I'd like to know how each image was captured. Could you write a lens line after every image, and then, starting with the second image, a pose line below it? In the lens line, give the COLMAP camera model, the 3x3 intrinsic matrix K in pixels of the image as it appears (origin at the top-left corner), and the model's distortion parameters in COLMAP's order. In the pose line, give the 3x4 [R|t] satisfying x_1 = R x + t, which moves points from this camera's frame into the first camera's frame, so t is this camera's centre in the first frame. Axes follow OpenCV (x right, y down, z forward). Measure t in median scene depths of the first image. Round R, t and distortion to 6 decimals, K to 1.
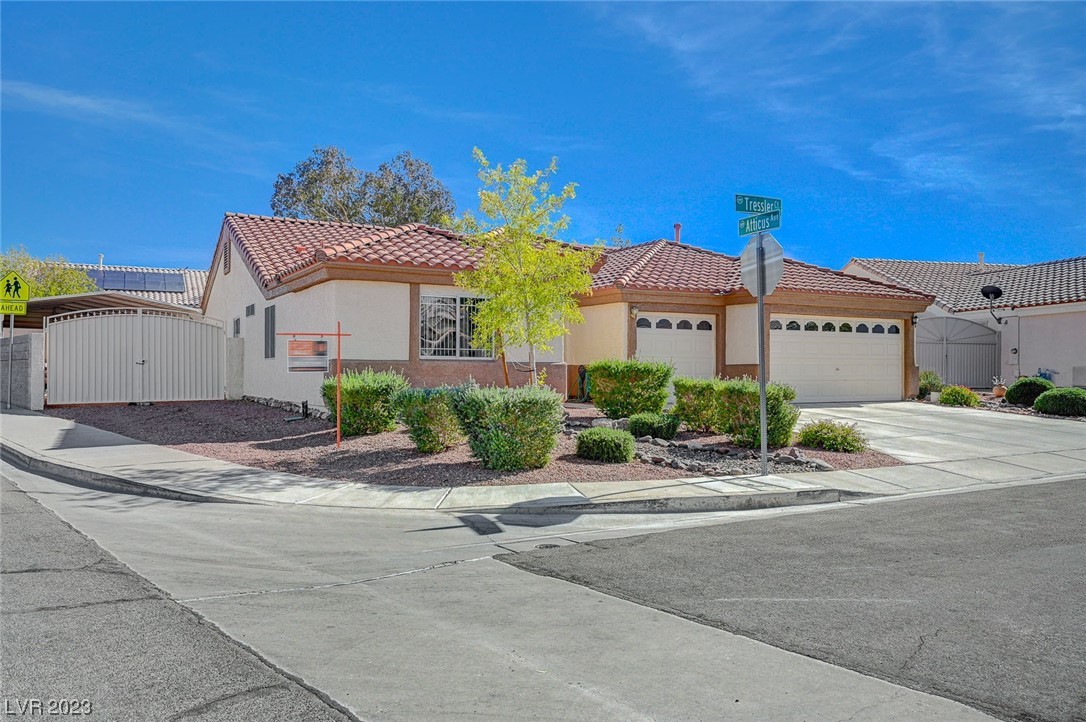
lens RADIAL K [[821.6, 0, 543.0], [0, 821.6, 361.0], [0, 0, 1]] dist [-0.003363, -0.001002]
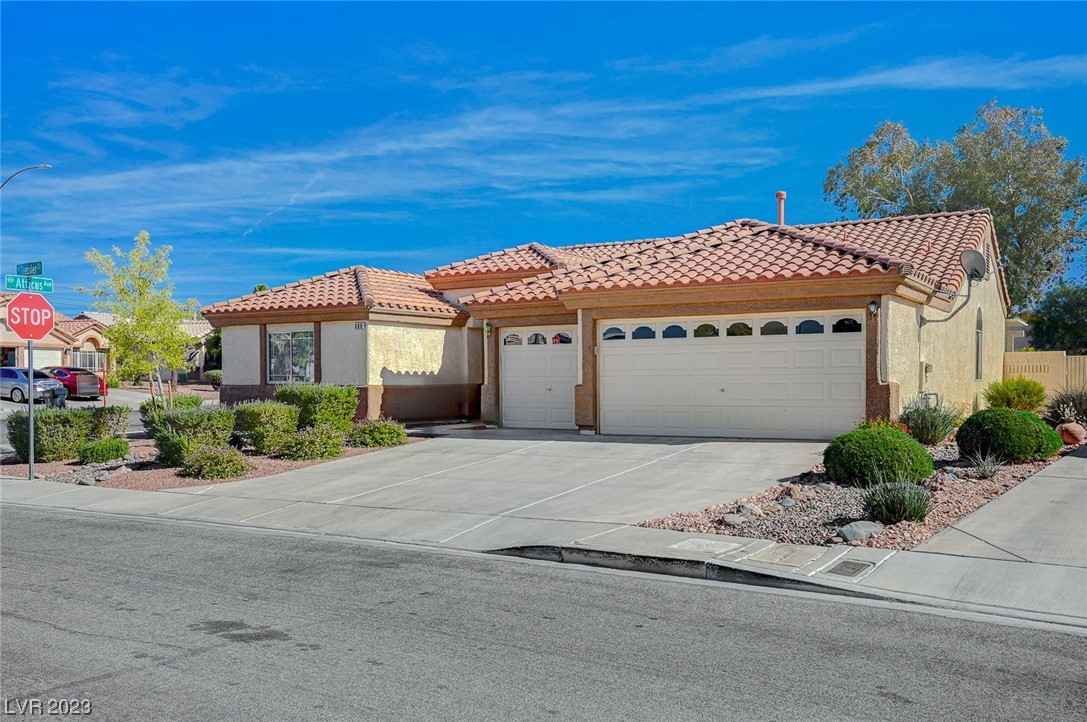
lens RADIAL K [[952.7, 0, 543.5], [0, 952.7, 361.0], [0, 0, 1]] dist [-0.009112, -0.003137]
pose [[0.494215, -0.024848, -0.868985, 1.026516], [0.013760, 0.999690, -0.020760, -0.000225], [0.869231, -0.001698, 0.494403, 0.492556]]
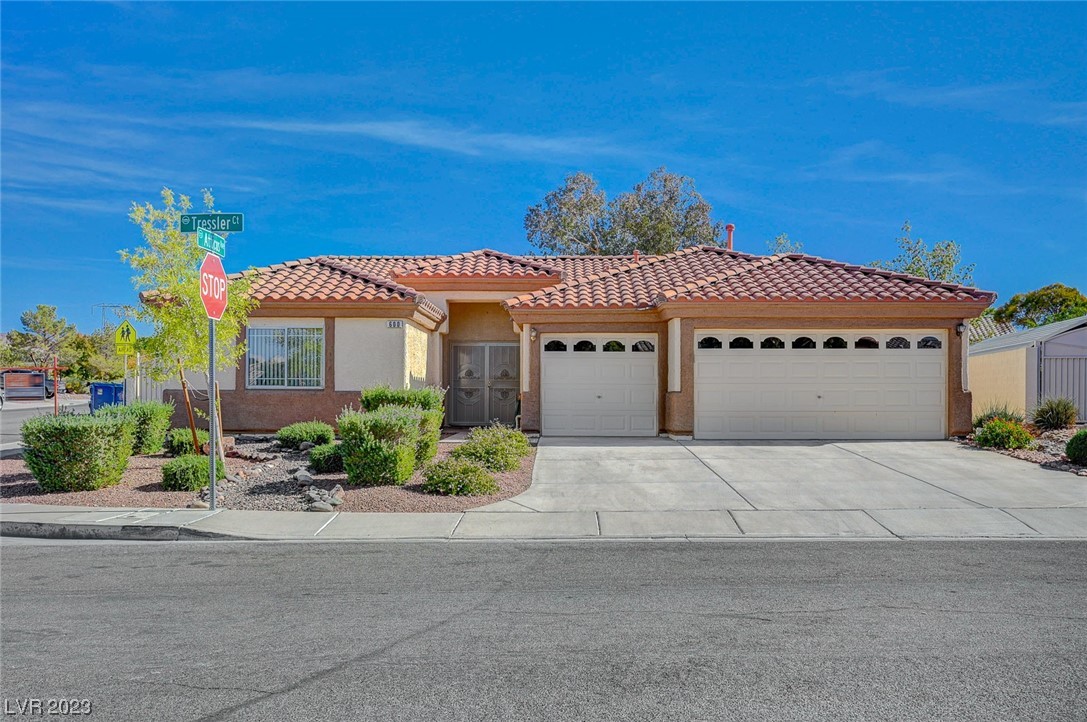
lens RADIAL K [[876.3, 0, 543.7], [0, 876.3, 392.3], [0, 0, 1]] dist [-0.002066, -0.004994]
pose [[0.870595, -0.005825, -0.491966, 0.562260], [0.006969, 0.999976, 0.000492, 0.003305], [0.491951, -0.003857, 0.870614, 0.161880]]
